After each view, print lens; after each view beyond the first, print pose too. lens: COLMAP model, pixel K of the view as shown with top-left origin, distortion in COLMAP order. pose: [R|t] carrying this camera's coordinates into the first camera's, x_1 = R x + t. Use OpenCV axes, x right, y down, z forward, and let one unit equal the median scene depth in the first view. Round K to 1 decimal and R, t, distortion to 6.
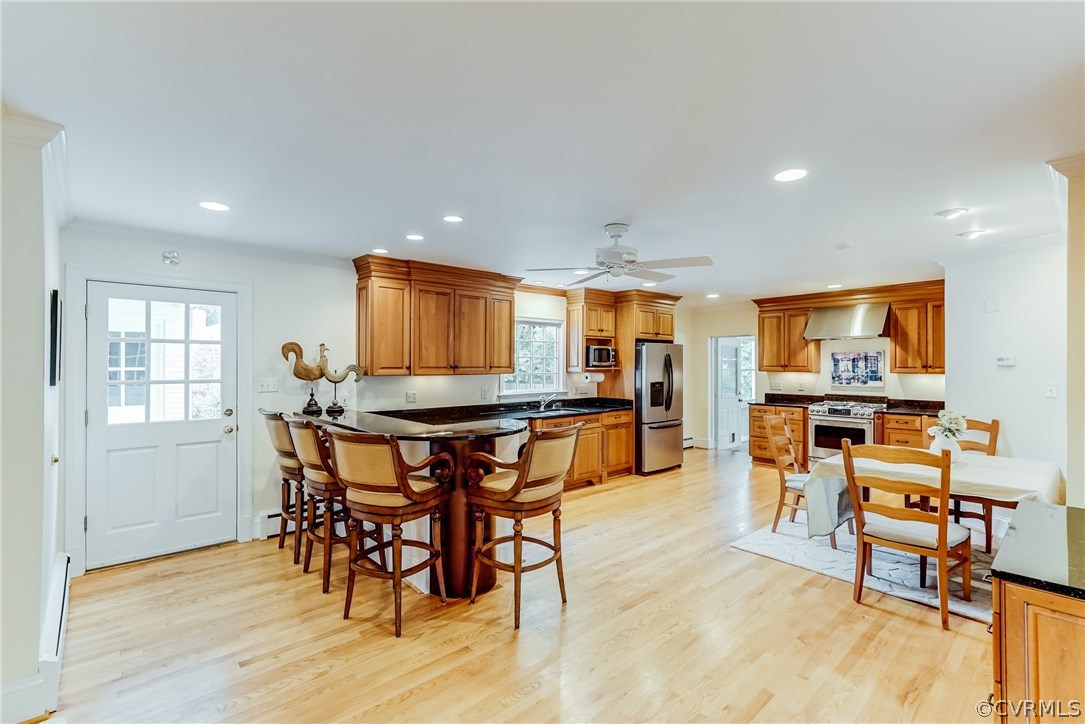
lens RADIAL K [[497.1, 0, 539.9], [0, 497.1, 364.2], [0, 0, 1]] dist [0.000643, 0.000144]
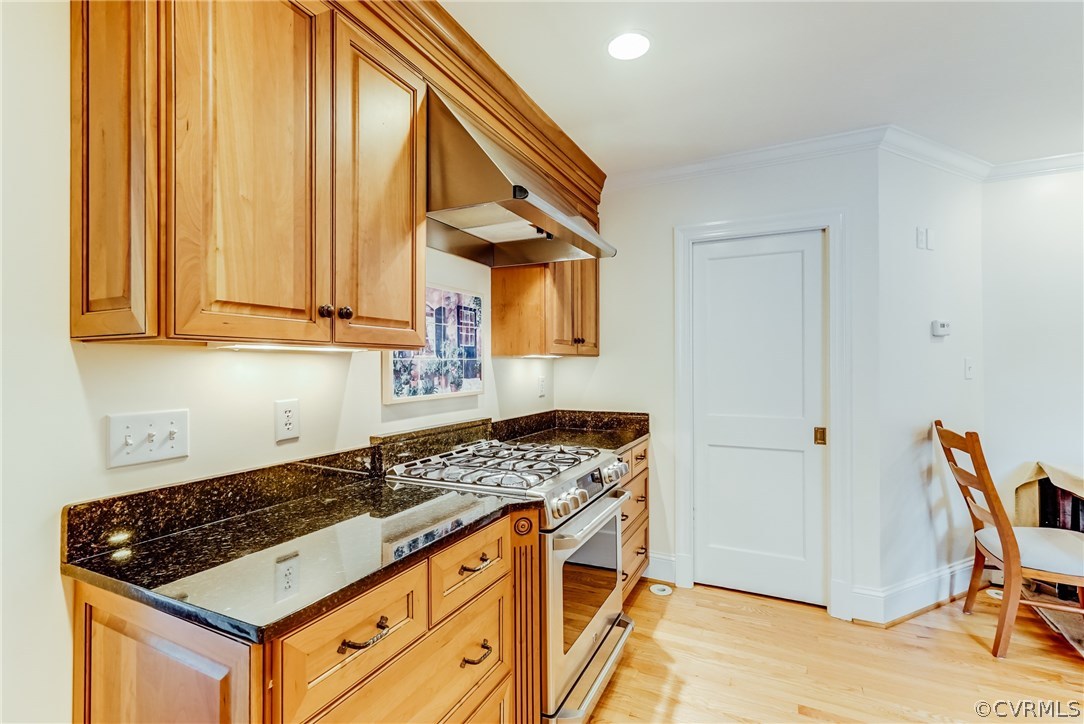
lens RADIAL K [[492.7, 0, 540.2], [0, 492.7, 359.6], [0, 0, 1]] dist [0.001581, 0.000847]
pose [[-0.369900, 0.011017, 0.929006, 0.335058], [0.005269, 0.999938, -0.009760, 0.024529], [-0.929057, 0.001285, -0.369935, 1.105240]]
